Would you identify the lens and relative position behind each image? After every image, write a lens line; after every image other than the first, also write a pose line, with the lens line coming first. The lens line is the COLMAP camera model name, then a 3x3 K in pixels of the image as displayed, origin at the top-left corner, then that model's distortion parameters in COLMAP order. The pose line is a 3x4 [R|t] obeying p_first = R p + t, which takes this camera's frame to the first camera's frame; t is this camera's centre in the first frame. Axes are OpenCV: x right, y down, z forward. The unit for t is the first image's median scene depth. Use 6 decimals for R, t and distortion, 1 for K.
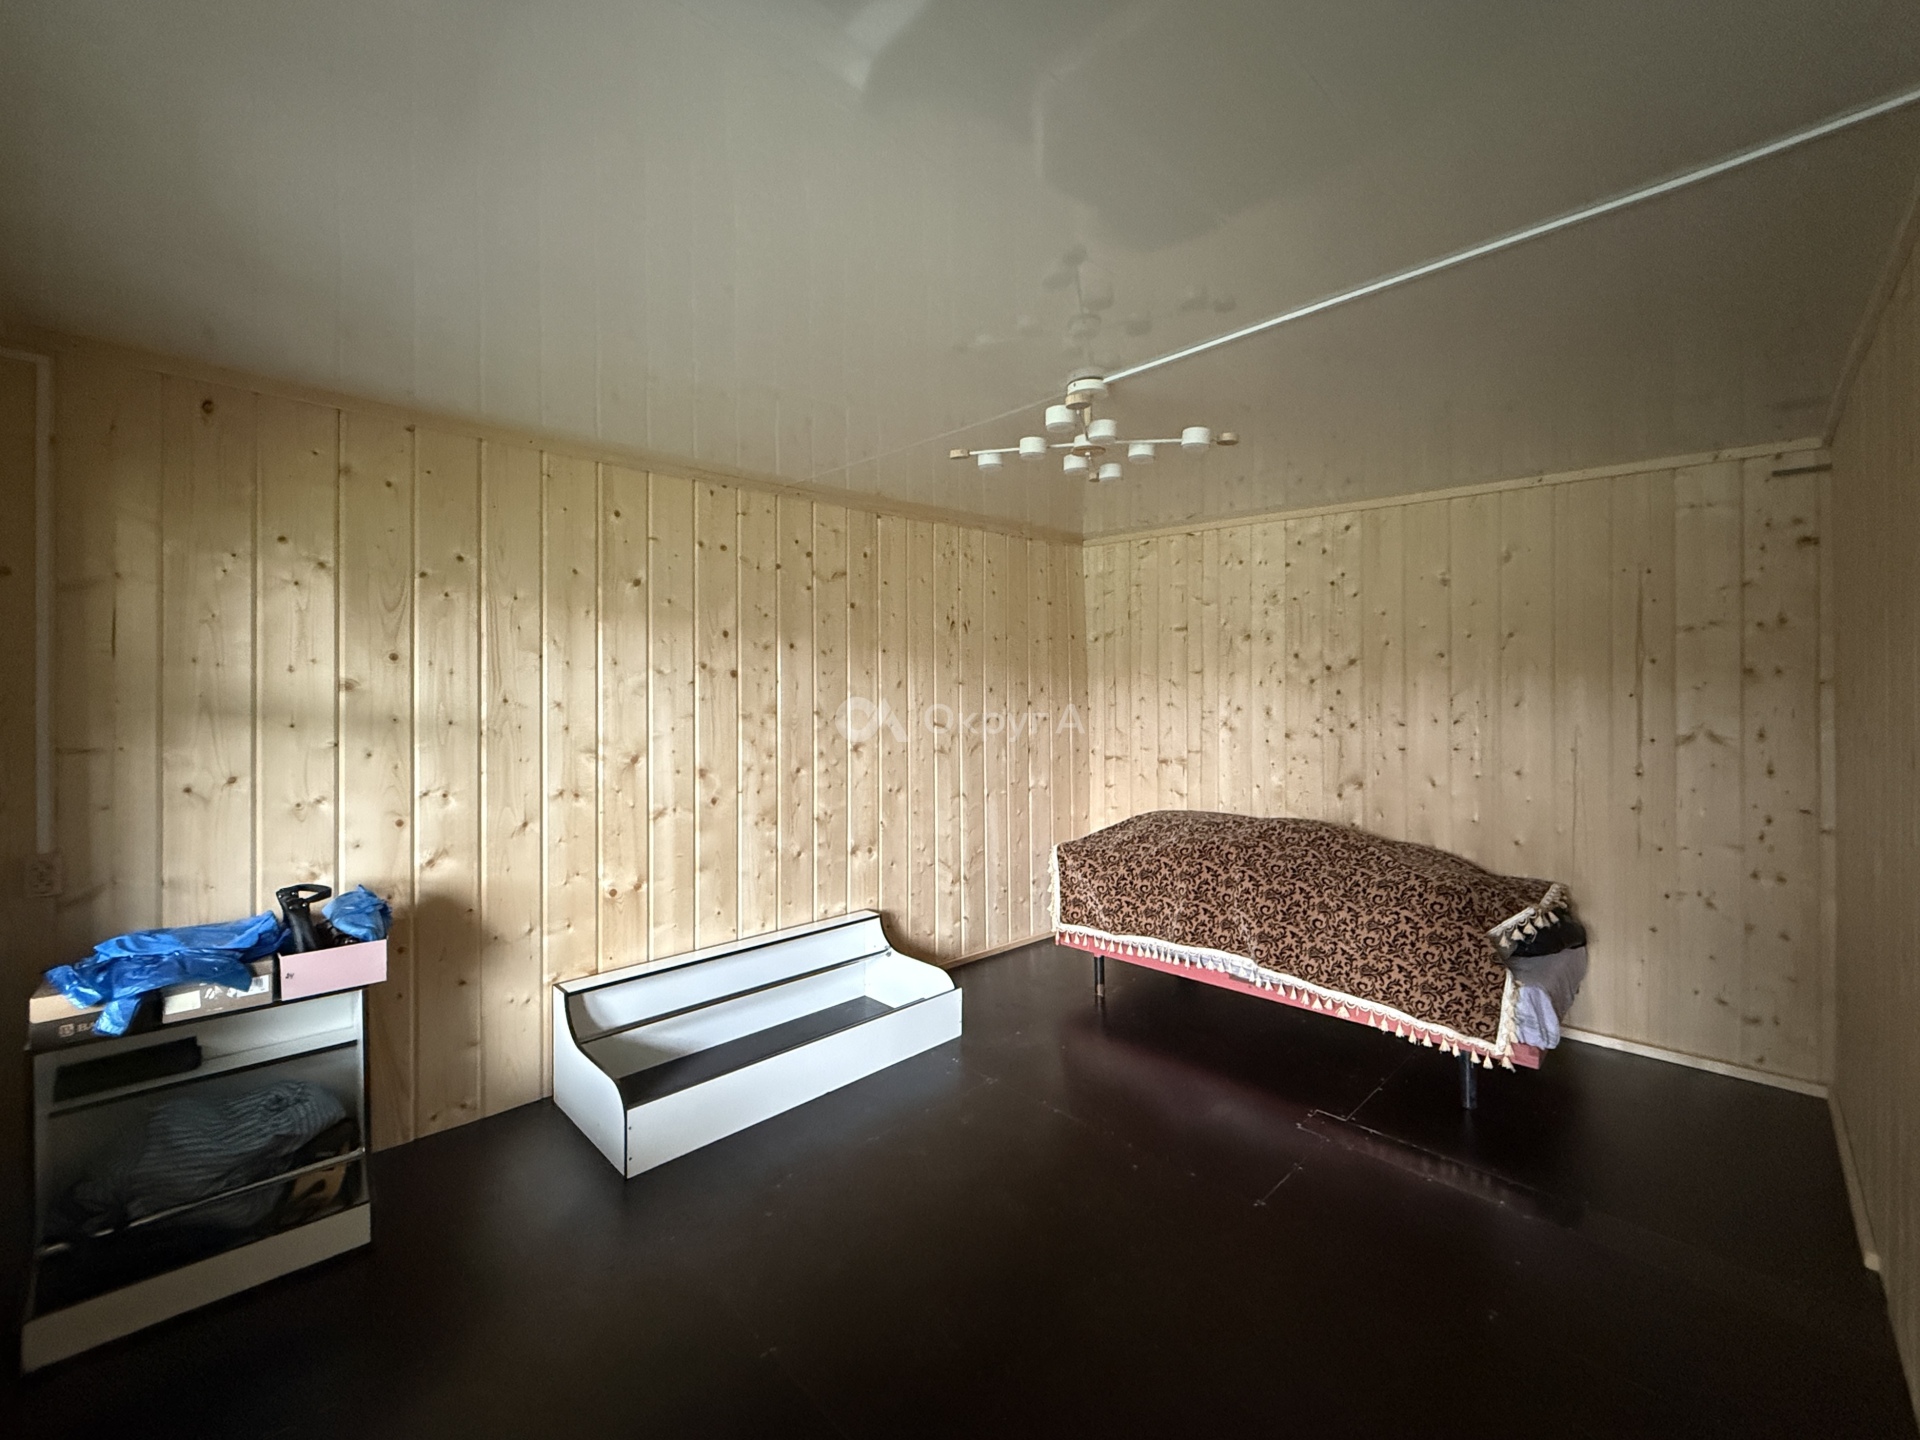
lens RADIAL K [[765.2, 0, 954.8], [0, 765.2, 721.5], [0, 0, 1]] dist [0.001396, 0.000111]
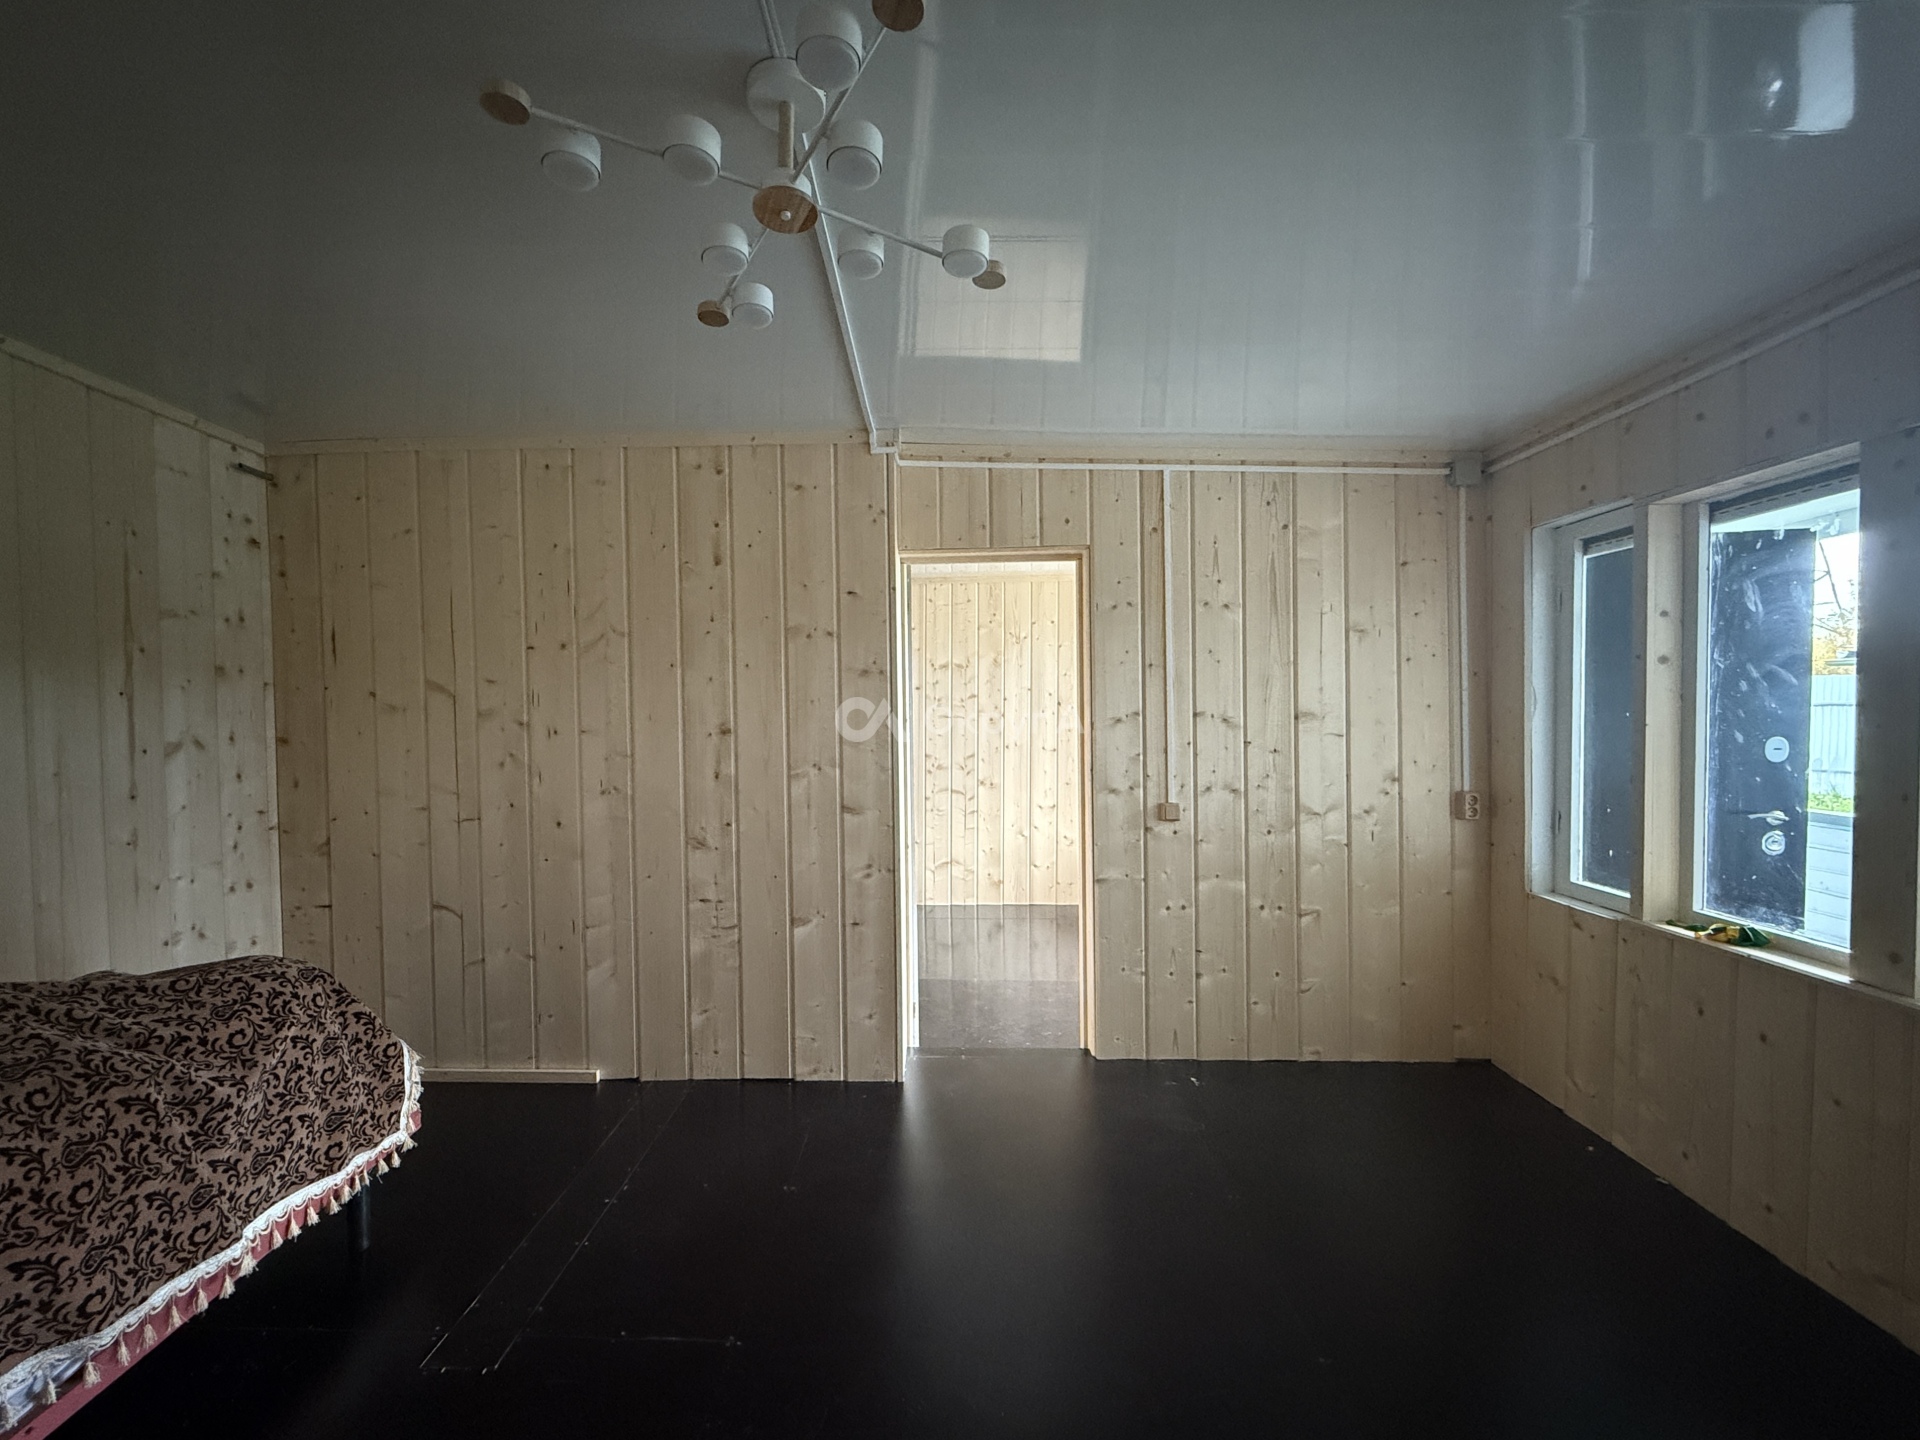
lens RADIAL K [[784.7, 0, 963.5], [0, 784.7, 698.8], [0, 0, 1]] dist [0.000324, -0.000036]
pose [[-0.709507, 0.005223, 0.704679, -0.264966], [0.014130, 0.999877, 0.006817, -0.024350], [-0.704557, 0.014794, -0.709493, 1.045065]]
